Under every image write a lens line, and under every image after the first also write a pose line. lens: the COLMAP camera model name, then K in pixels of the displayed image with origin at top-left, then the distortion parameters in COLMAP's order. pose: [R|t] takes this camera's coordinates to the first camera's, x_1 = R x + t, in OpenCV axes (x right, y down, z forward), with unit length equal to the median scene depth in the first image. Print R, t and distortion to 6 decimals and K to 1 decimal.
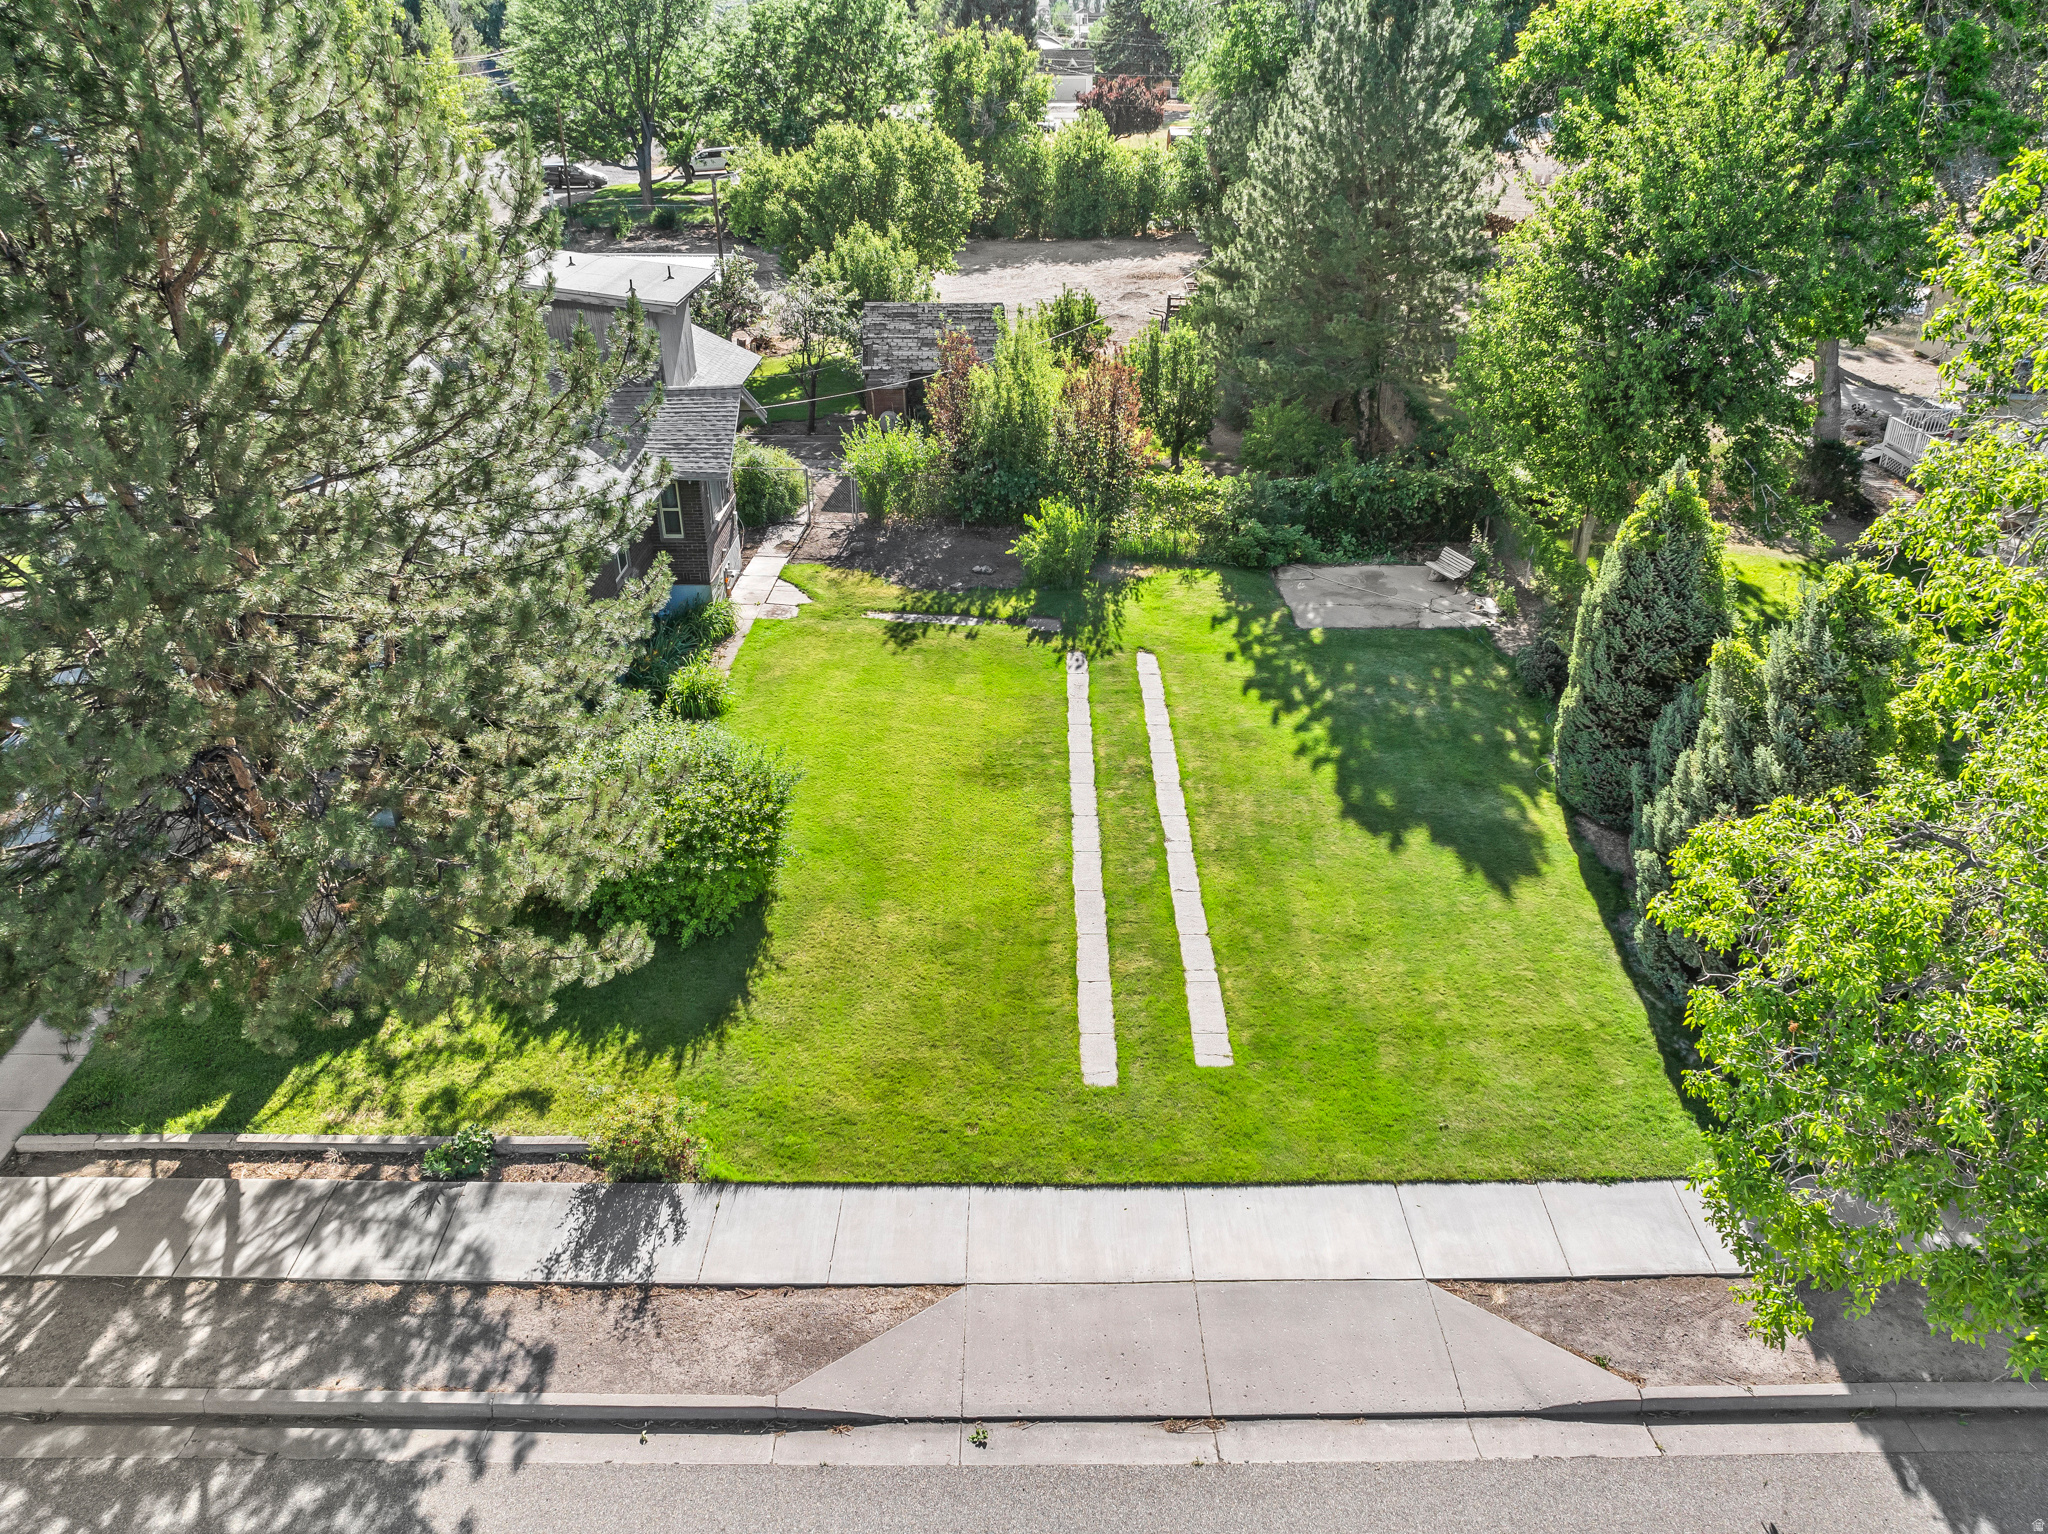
lens RADIAL K [[1418.1, 0, 1024.0], [0, 1418.1, 767.0], [0, 0, 1]] dist [-0.029879, -0.000714]
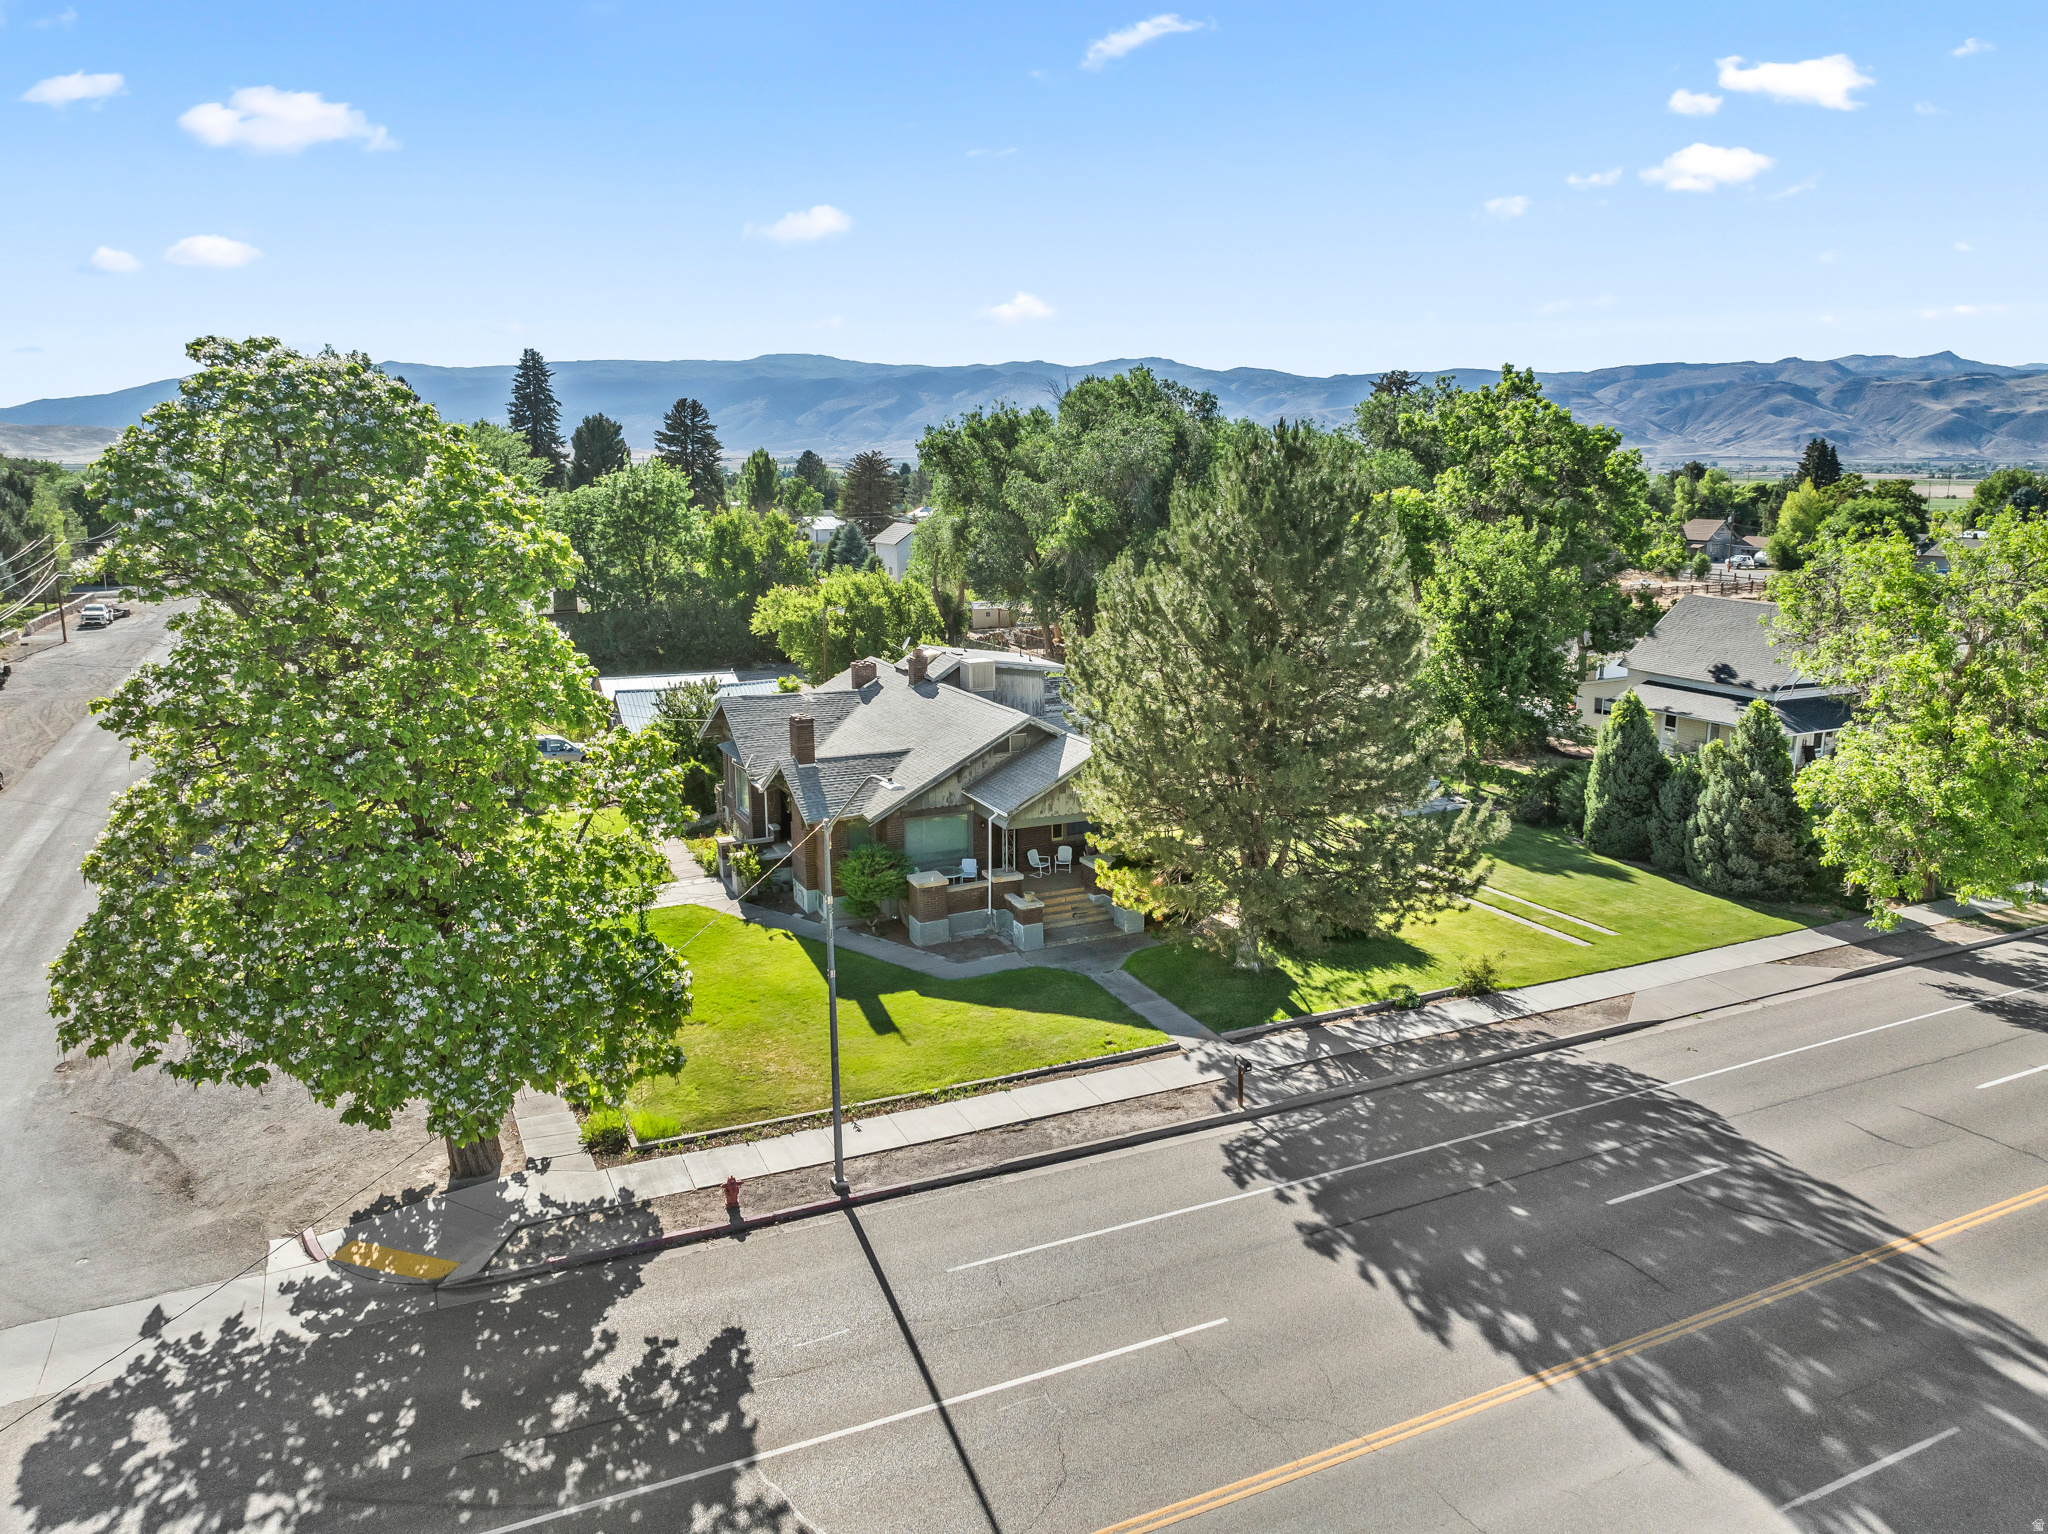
lens RADIAL K [[1418.1, 0, 1024.0], [0, 1418.1, 767.0], [0, 0, 1]] dist [-0.029879, -0.000714]
pose [[0.905317, -0.087183, 0.415692, -1.079421], [0.204807, 0.947014, -0.247425, 0.211041], [-0.372095, 0.309135, 0.875203, -0.465301]]
